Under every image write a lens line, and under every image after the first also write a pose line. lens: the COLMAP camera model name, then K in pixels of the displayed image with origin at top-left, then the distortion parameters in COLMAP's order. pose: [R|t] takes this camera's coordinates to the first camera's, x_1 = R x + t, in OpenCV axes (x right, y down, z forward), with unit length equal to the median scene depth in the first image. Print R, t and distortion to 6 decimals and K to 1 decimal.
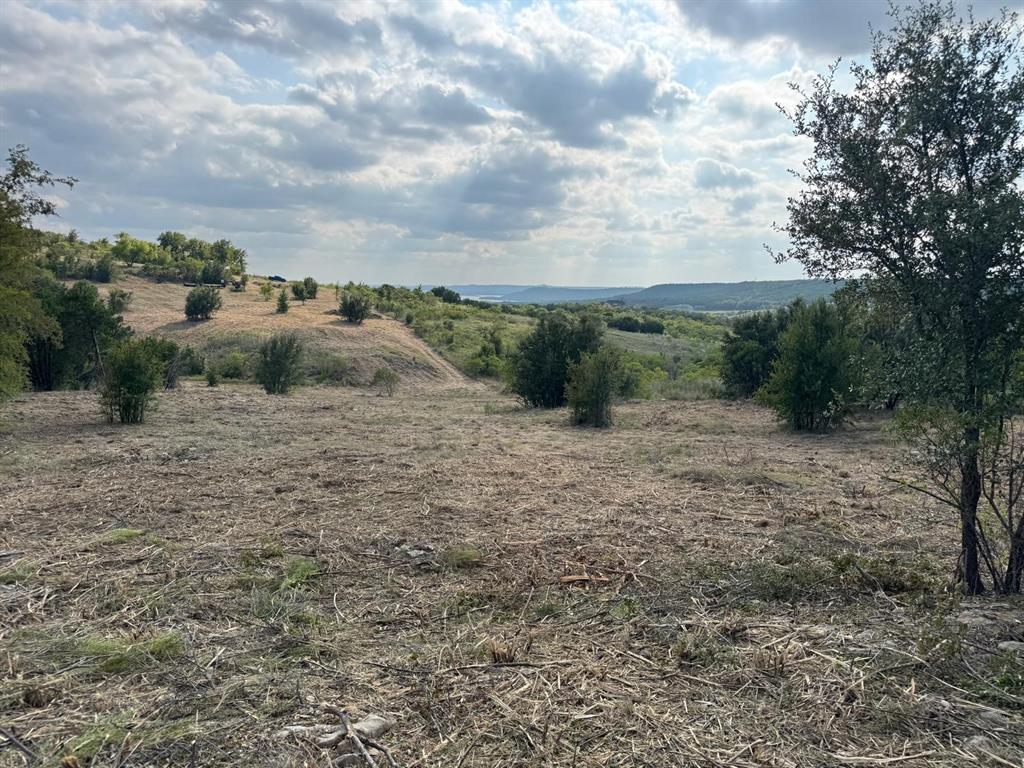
lens RADIAL K [[710.2, 0, 508.8], [0, 710.2, 391.8], [0, 0, 1]] dist [0.029040, -0.037580]
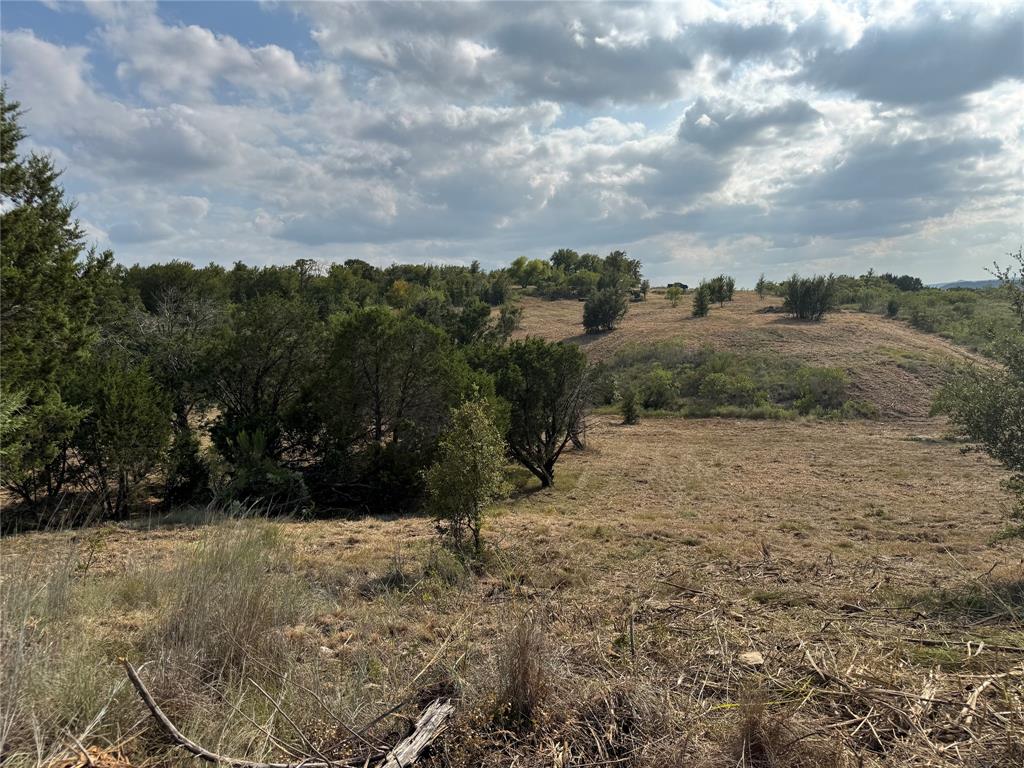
lens RADIAL K [[702.1, 0, 524.5], [0, 702.1, 383.0], [0, 0, 1]] dist [0.050425, -0.064382]
pose [[0.875668, -0.046968, -0.480624, -0.149628], [0.026360, 0.998424, -0.049542, -0.011737], [0.482193, 0.030713, 0.875526, 0.312220]]
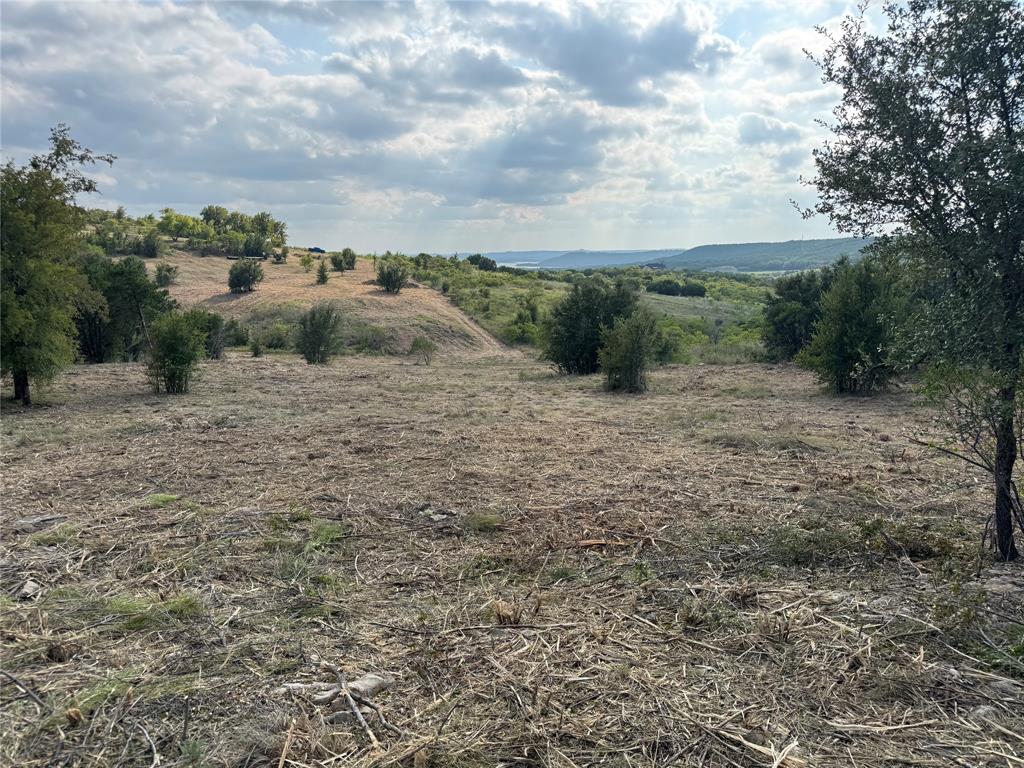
lens RADIAL K [[706.1, 0, 499.4], [0, 706.1, 392.5], [0, 0, 1]] dist [0.047949, -0.064073]
pose [[0.997629, -0.010520, -0.068014, 0.002464], [0.013728, 0.998807, 0.046871, 0.000198], [0.067440, -0.047694, 0.996583, 0.000641]]
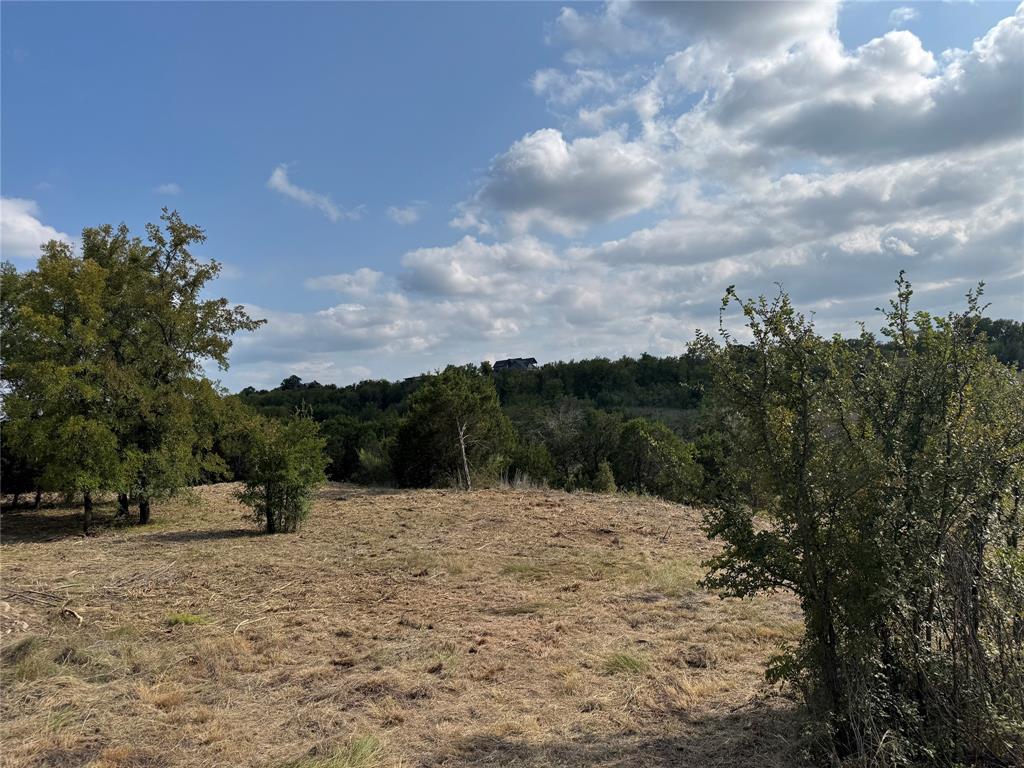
lens RADIAL K [[706.1, 0, 522.2], [0, 706.1, 380.3], [0, 0, 1]] dist [0.047949, -0.064073]
pose [[0.465578, -0.114209, -0.877606, 0.059815], [-0.033397, 0.988665, -0.146379, -0.003066], [0.884376, 0.097461, 0.456487, 0.209178]]
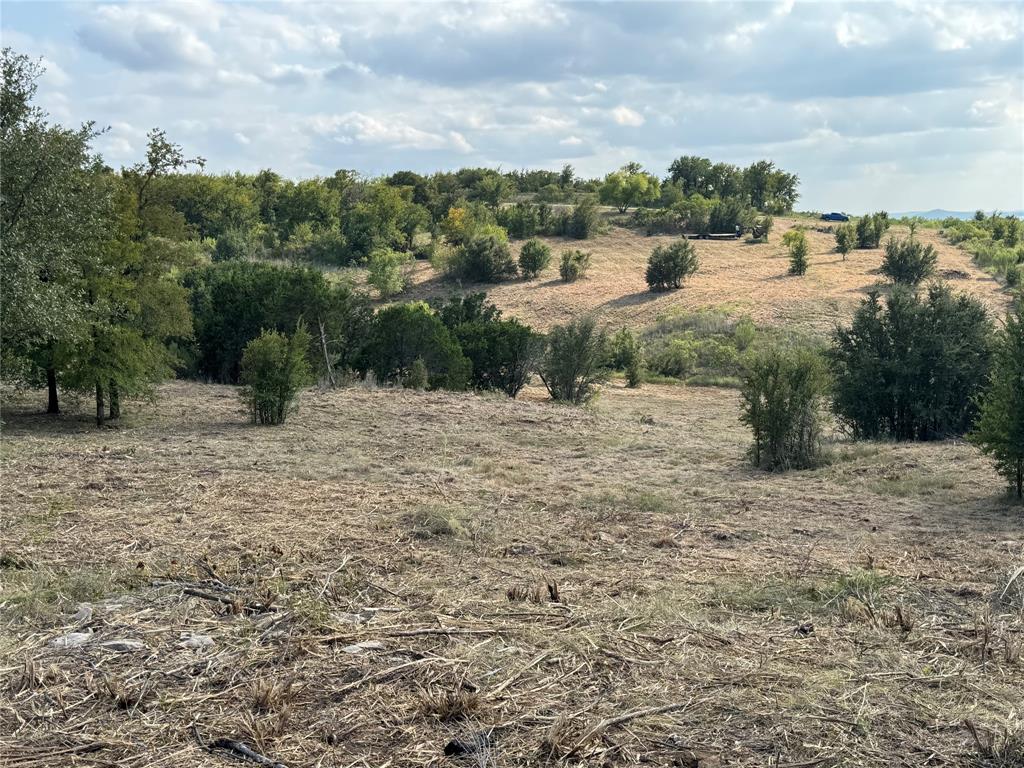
lens RADIAL K [[1190.0, 0, 504.3], [0, 1190.0, 390.6], [0, 0, 1]] dist [0.103236, 0.000000]
pose [[0.794465, 0.032105, -0.606461, 0.140663], [-0.036959, 0.999307, 0.004486, -0.004287], [0.606185, 0.018850, 0.795100, 0.002933]]
